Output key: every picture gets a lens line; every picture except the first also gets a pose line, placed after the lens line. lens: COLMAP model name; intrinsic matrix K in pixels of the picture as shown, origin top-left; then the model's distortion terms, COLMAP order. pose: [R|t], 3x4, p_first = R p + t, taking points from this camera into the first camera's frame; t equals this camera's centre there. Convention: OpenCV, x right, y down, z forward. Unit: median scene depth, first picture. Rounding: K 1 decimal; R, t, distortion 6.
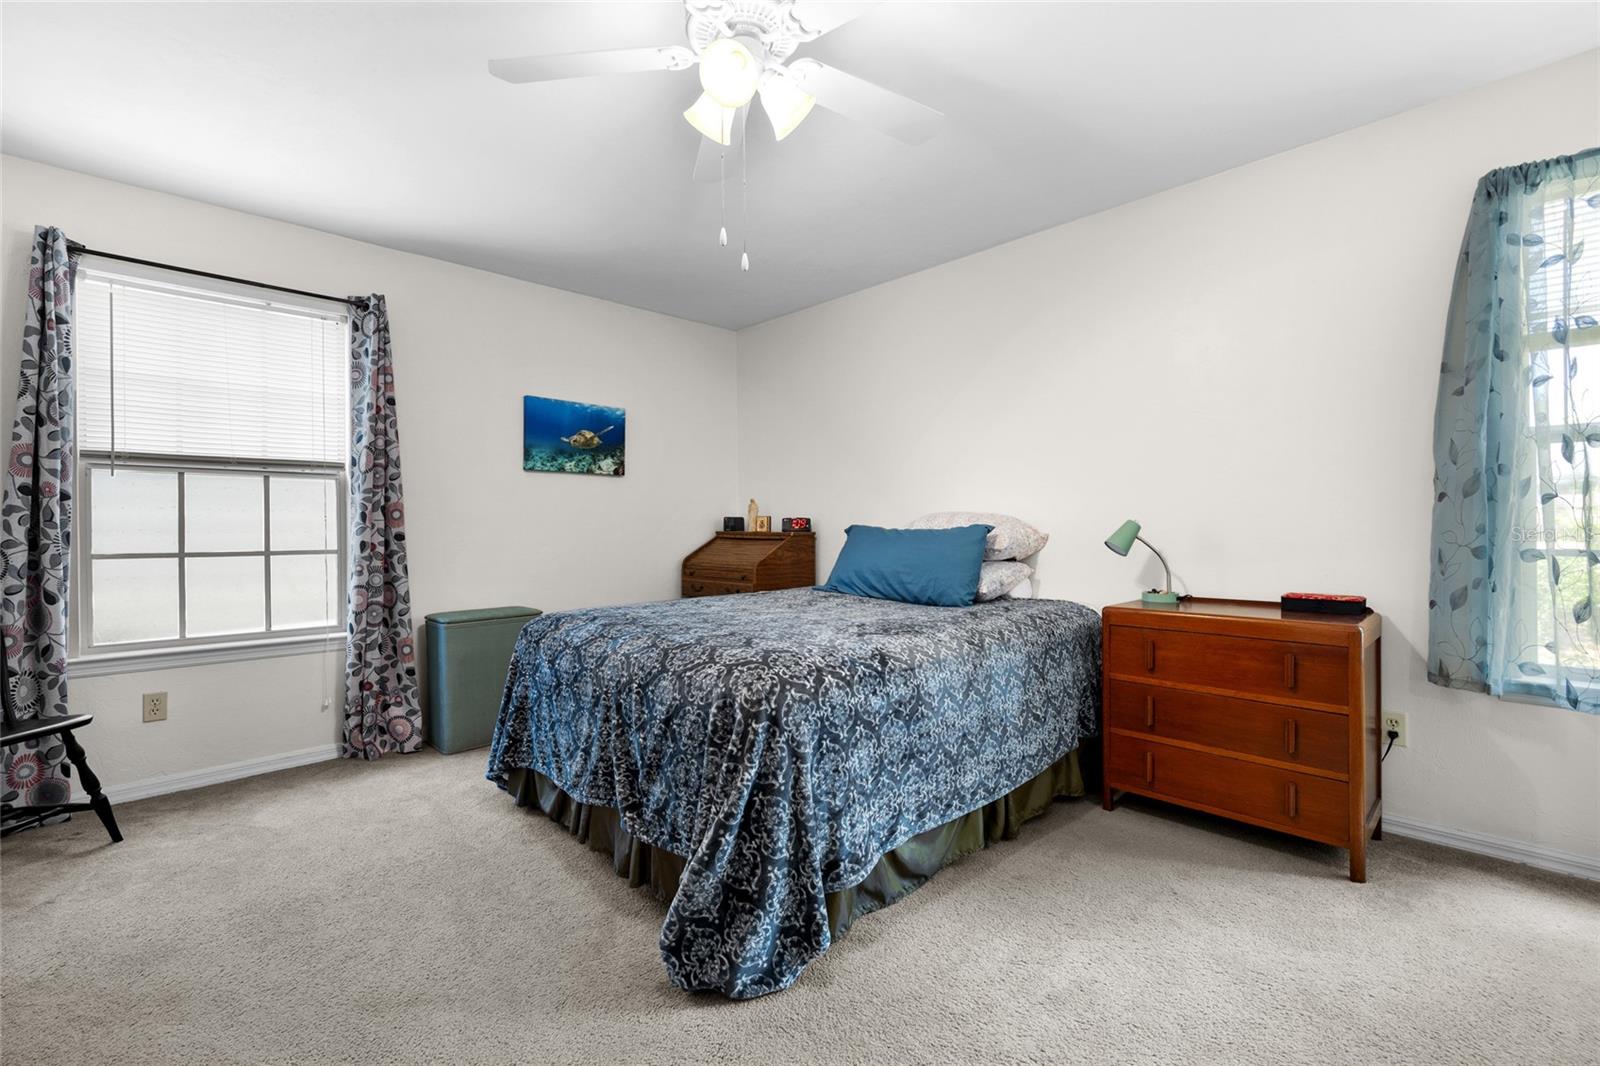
lens RADIAL K [[669.3, 0, 803.9], [0, 669.3, 534.3], [0, 0, 1]] dist [-0.003662, -0.000156]
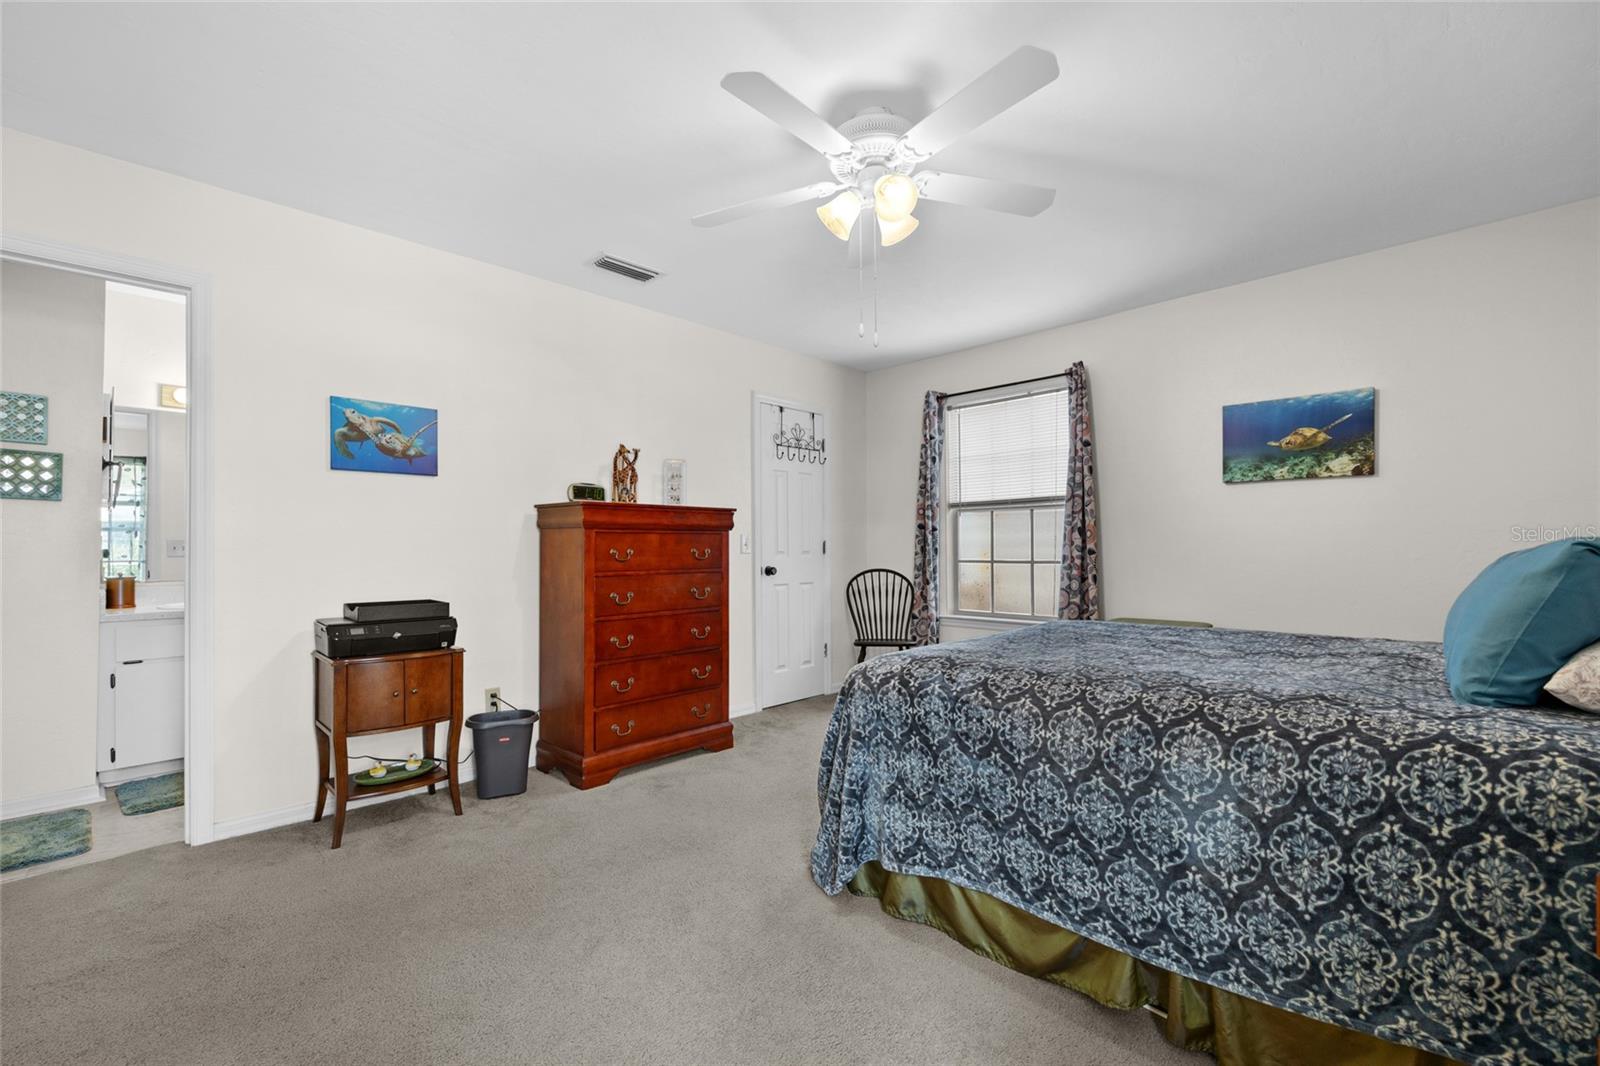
lens RADIAL K [[669.3, 0, 803.9], [0, 669.3, 534.3], [0, 0, 1]] dist [-0.003662, -0.000156]
pose [[0.050310, -0.014602, -0.998627, 0.626021], [0.000557, 0.999893, -0.014593, -0.011115], [0.998733, 0.000178, 0.050313, 0.420104]]
